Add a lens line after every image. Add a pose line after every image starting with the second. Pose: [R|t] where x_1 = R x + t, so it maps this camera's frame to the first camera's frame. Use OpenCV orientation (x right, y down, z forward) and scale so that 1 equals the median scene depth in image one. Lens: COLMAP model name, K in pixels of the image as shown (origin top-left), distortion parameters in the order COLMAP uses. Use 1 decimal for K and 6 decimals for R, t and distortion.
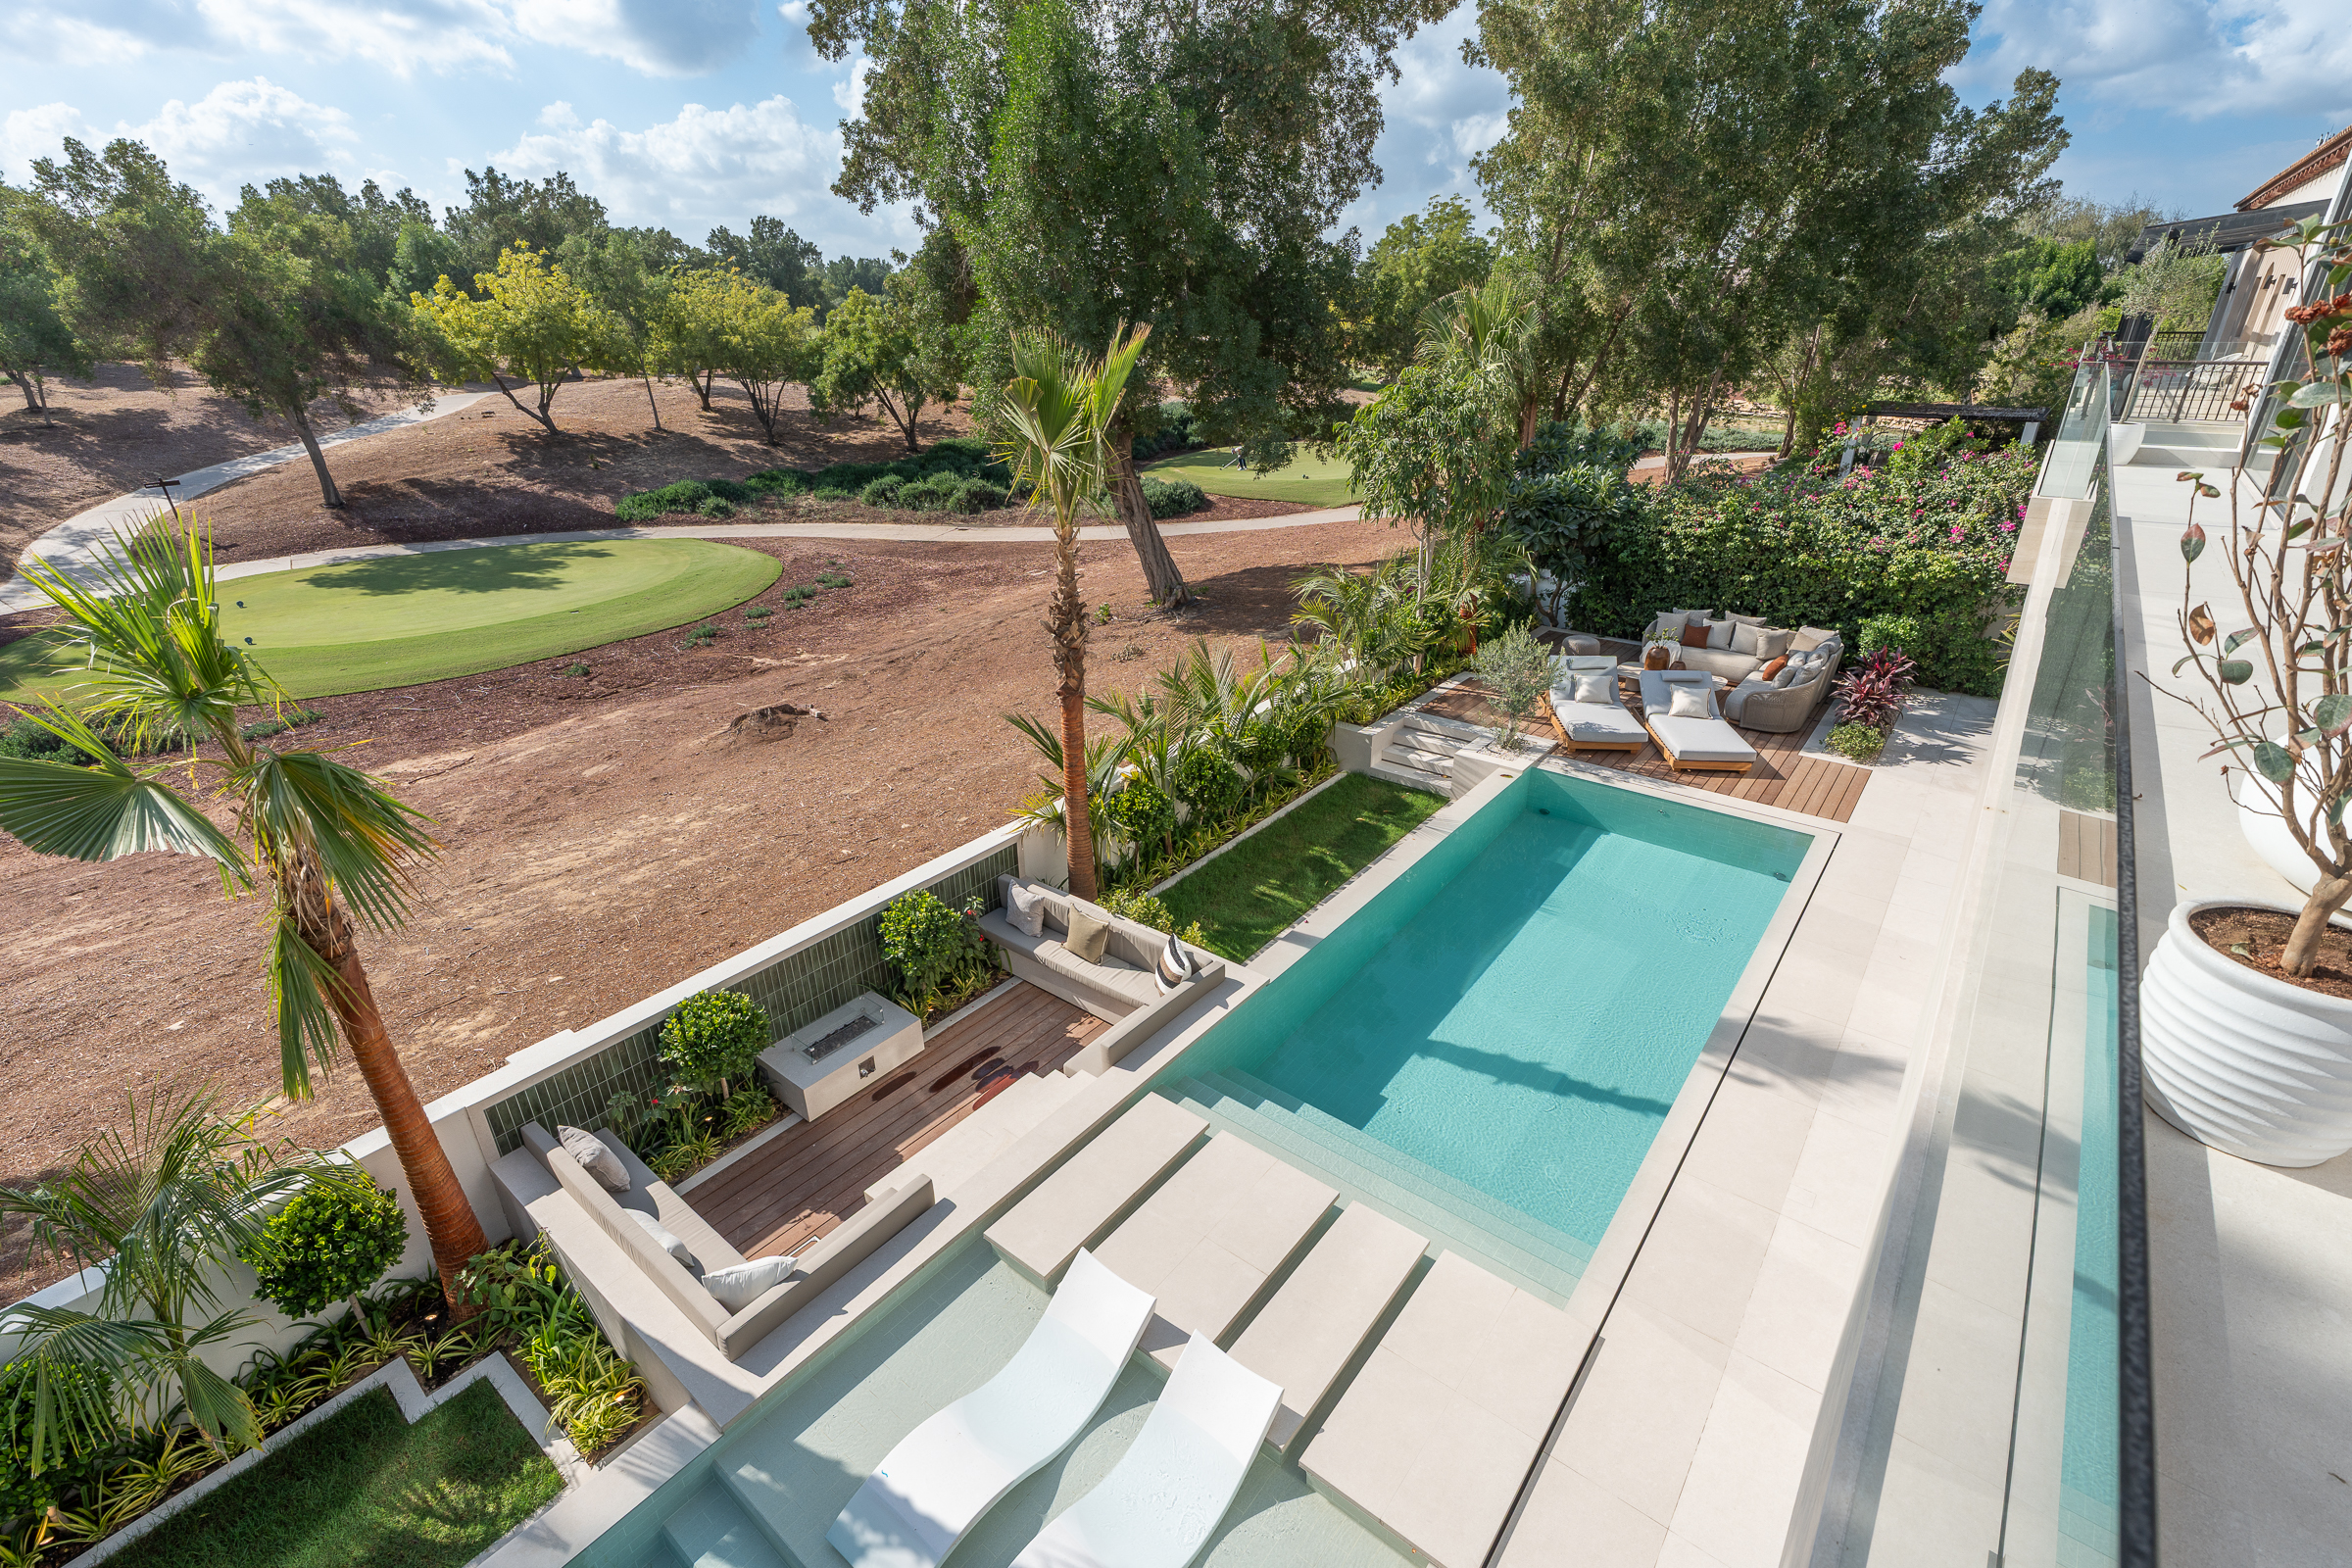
lens RADIAL K [[1070.1, 0, 1168.3], [0, 1070.1, 783.6], [0, 0, 1]] dist [-0.001143, 0.000088]
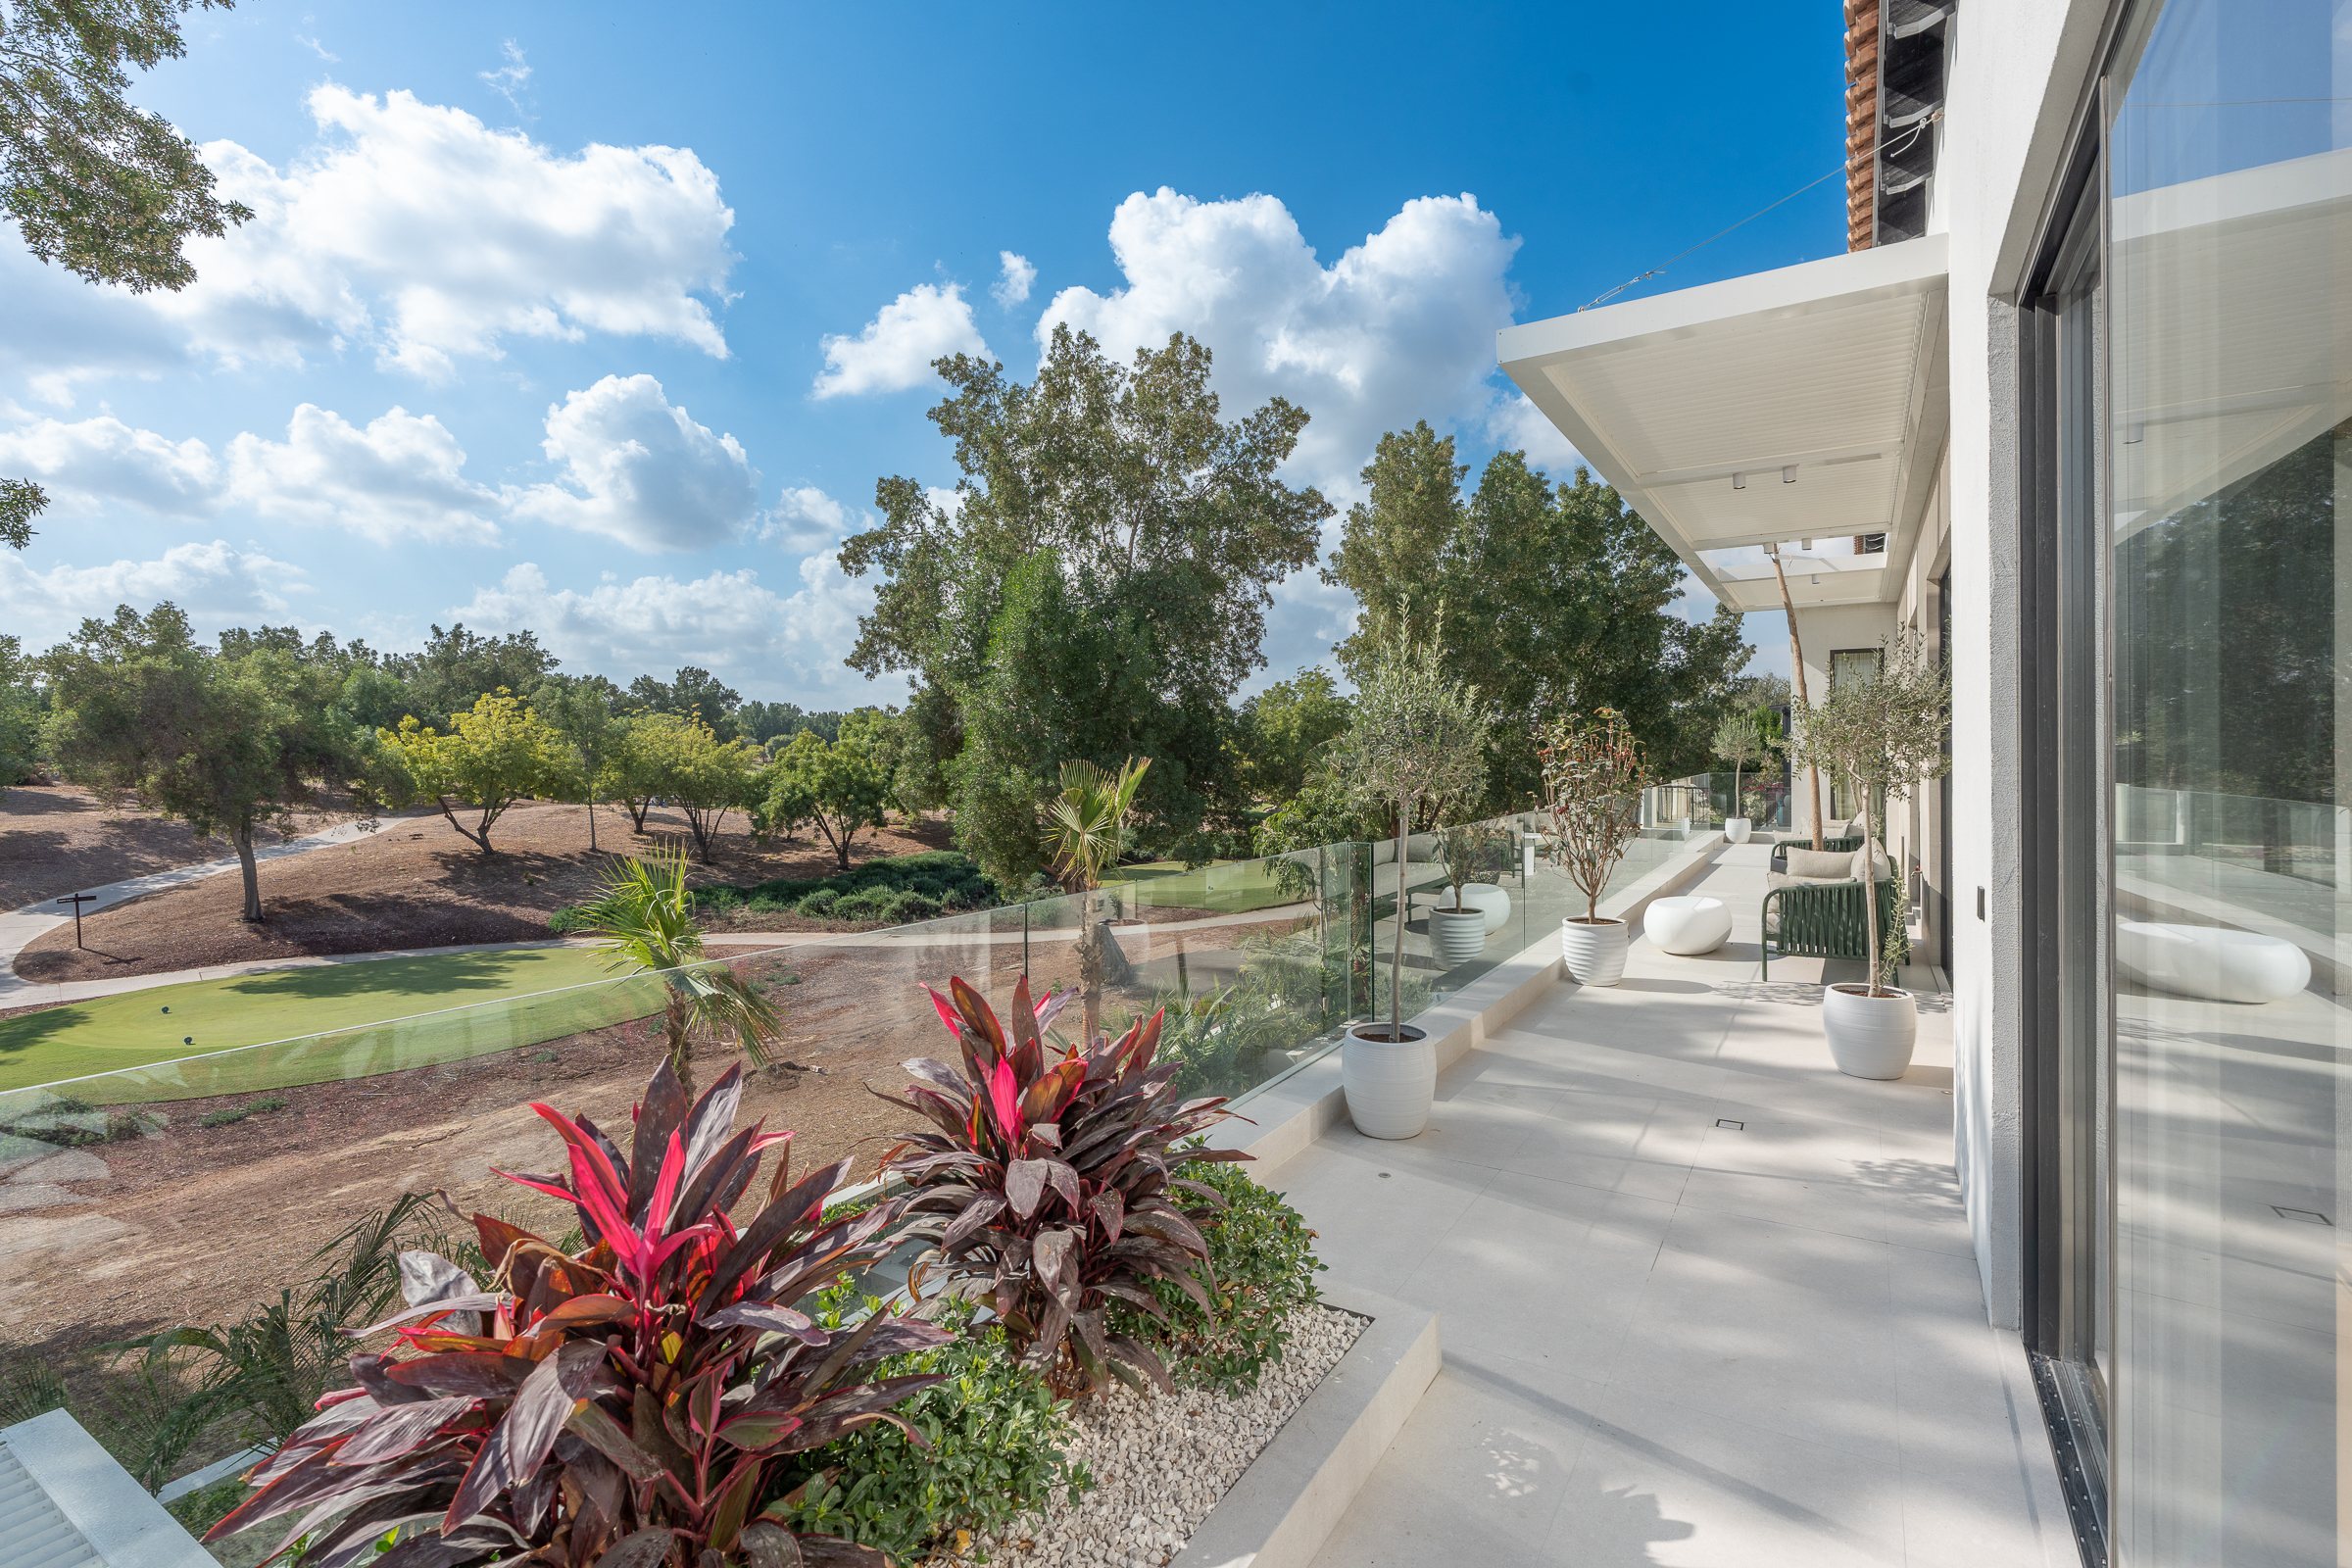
lens RADIAL K [[1110.5, 0, 1182.8], [0, 1110.5, 732.3], [0, 0, 1]] dist [0.023866, 0.000052]
pose [[0.993616, 0.013795, 0.111971, -0.031600], [0.034636, 0.907265, -0.419130, 0.049380], [-0.107369, 0.420332, 0.900995, -0.110111]]
